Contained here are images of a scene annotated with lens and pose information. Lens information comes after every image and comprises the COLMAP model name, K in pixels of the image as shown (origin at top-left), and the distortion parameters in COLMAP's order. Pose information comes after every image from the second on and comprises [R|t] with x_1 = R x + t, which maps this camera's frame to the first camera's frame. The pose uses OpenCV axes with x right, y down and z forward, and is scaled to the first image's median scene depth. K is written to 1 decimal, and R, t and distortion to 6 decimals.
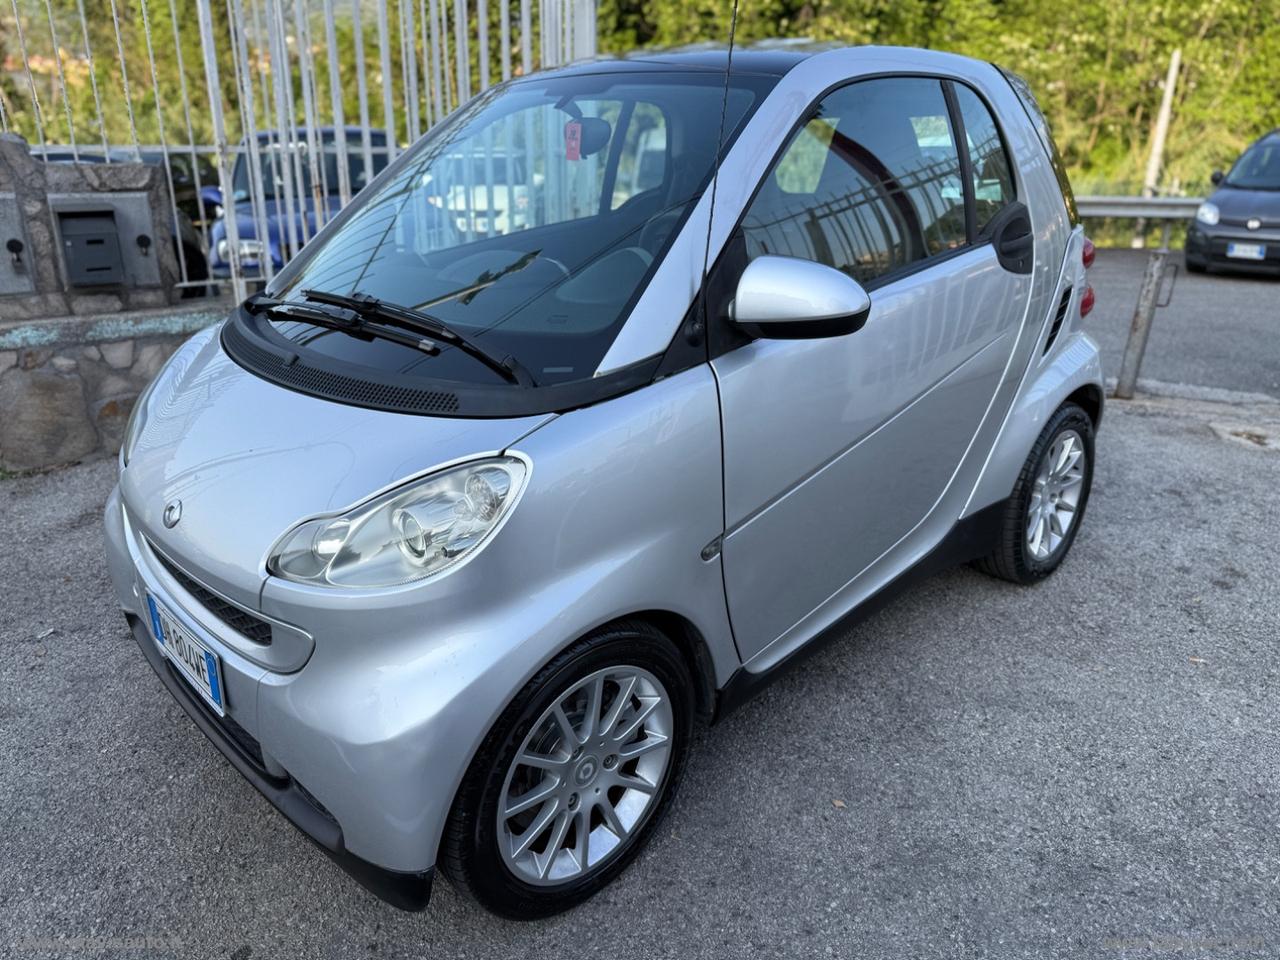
lens RADIAL K [[923.2, 0, 630.0], [0, 923.2, 483.3], [0, 0, 1]] dist [-0.000413, -0.006921]
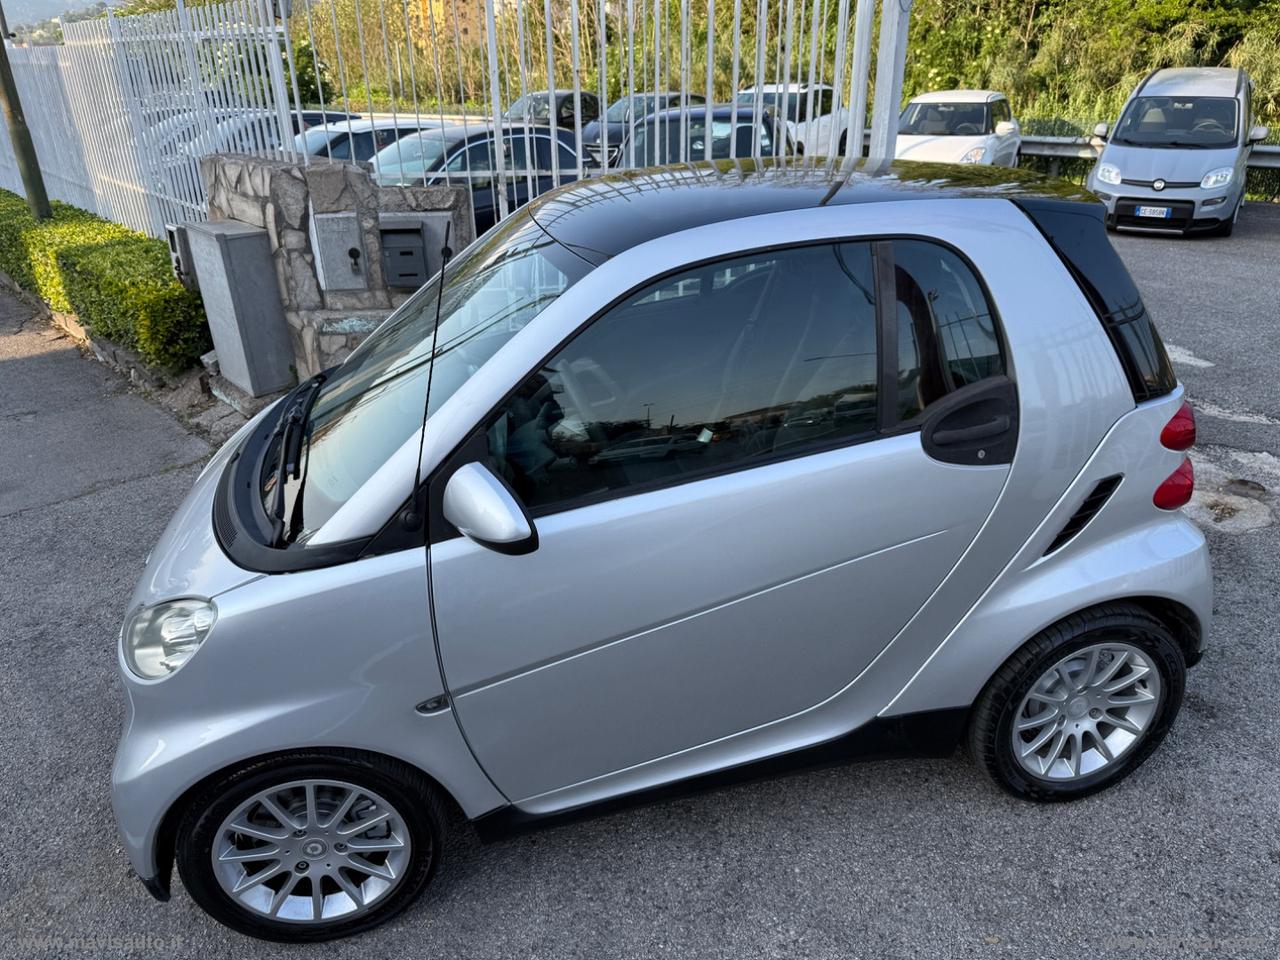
lens RADIAL K [[936.4, 0, 640.0], [0, 936.4, 480.0], [0, 0, 1]] dist [-0.000419, -0.004478]
pose [[0.852136, 0.198351, -0.484274, 0.580329], [-0.161569, 0.979895, 0.117050, -0.267499], [0.497754, -0.021499, 0.867051, 0.107762]]
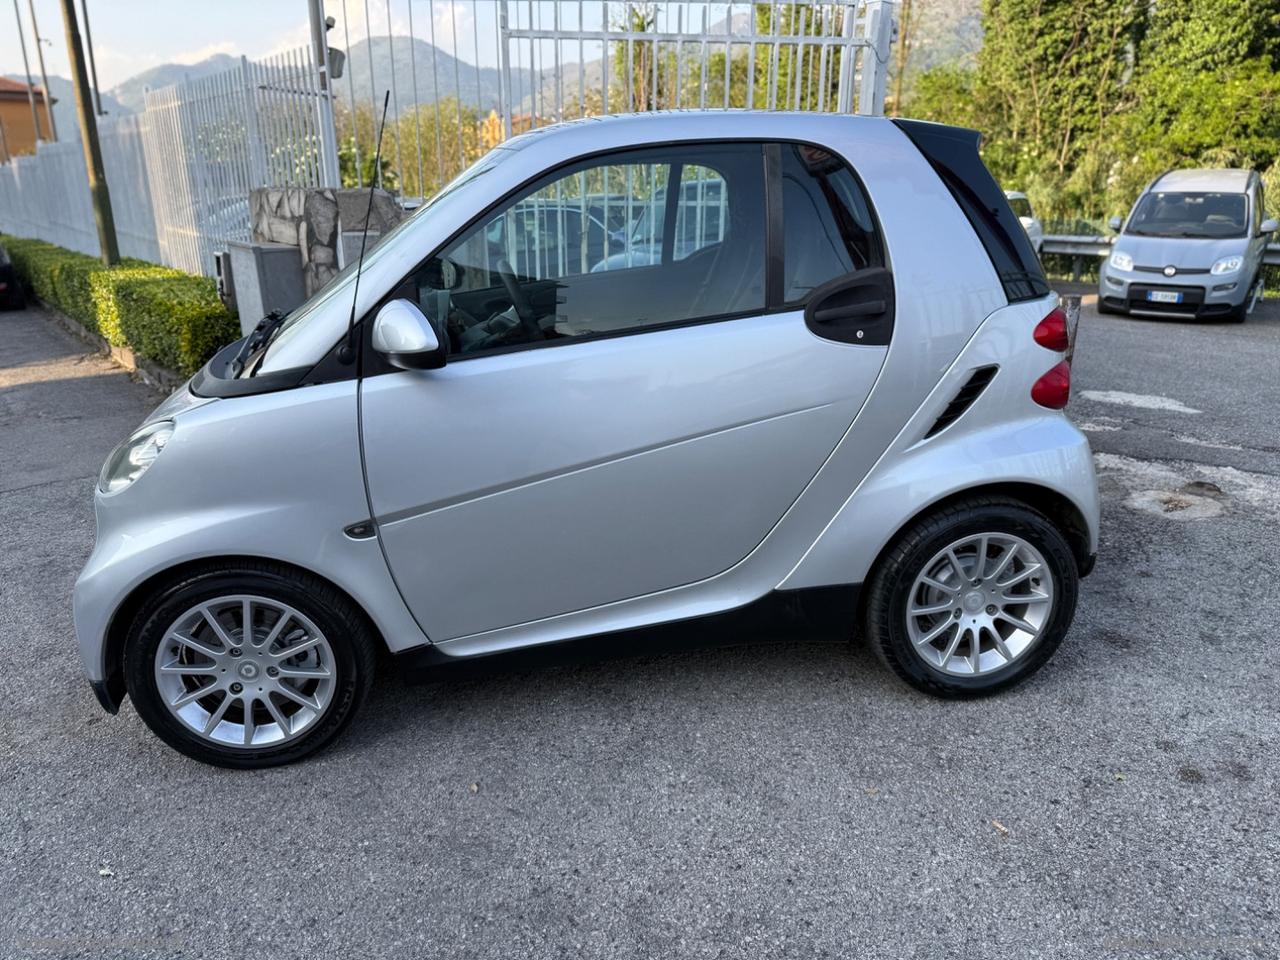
lens RADIAL K [[925.3, 0, 639.3], [0, 925.3, 475.5], [0, 0, 1]] dist [0.037906, -0.051845]
pose [[0.821309, 0.169067, -0.544856, 0.783922], [-0.195317, 0.980690, 0.009887, -0.063502], [0.536007, 0.098299, 0.838471, 0.099856]]
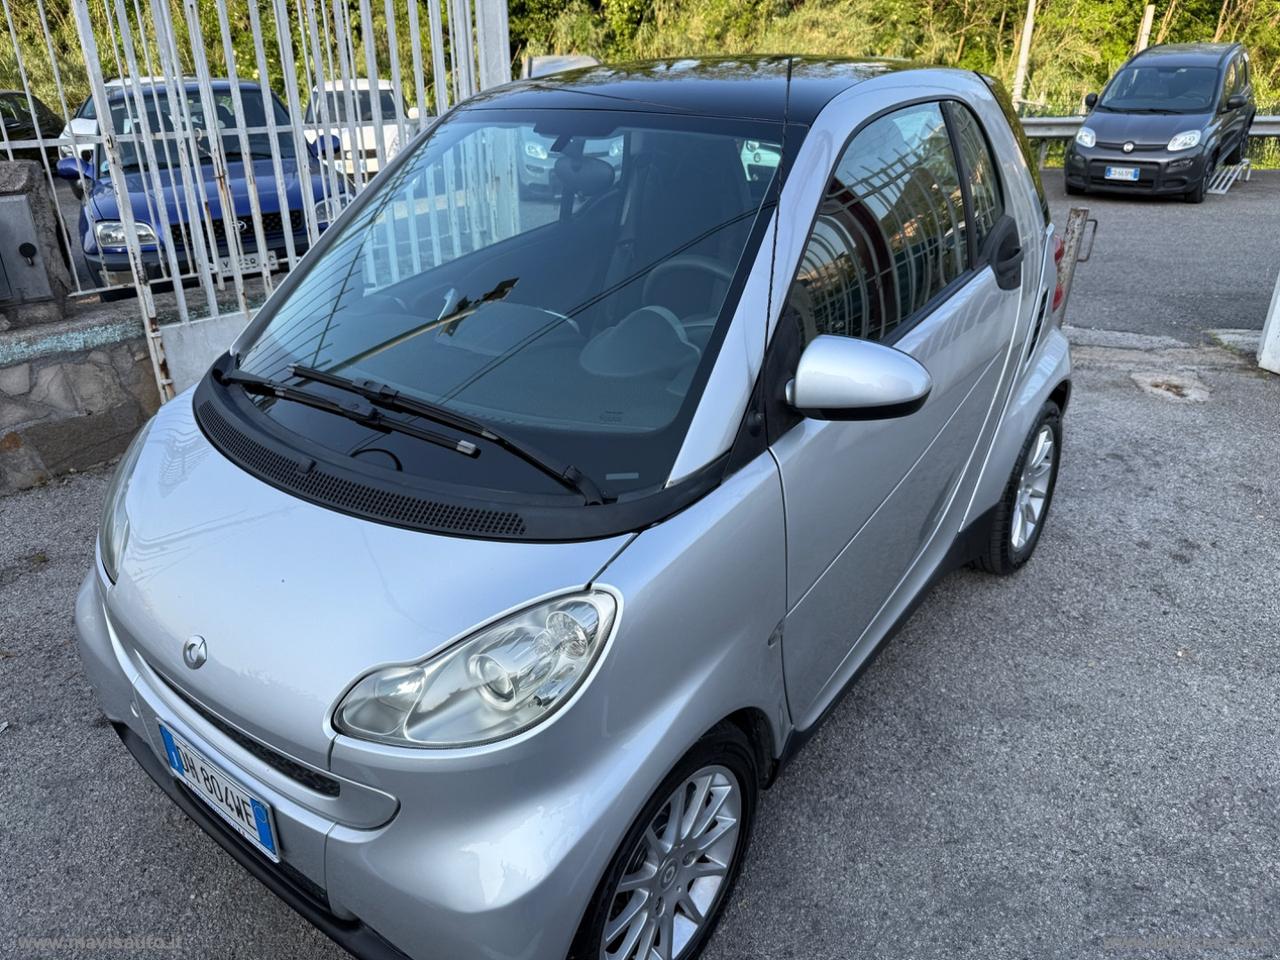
lens RADIAL K [[926.0, 0, 640.0], [0, 926.0, 480.0], [0, 0, 1]] dist [-0.000169, -0.008407]
pose [[0.989515, -0.075496, 0.123127, -0.118290], [0.065648, 0.994453, 0.082175, -0.131364], [-0.128648, -0.073230, 0.988983, 0.042287]]
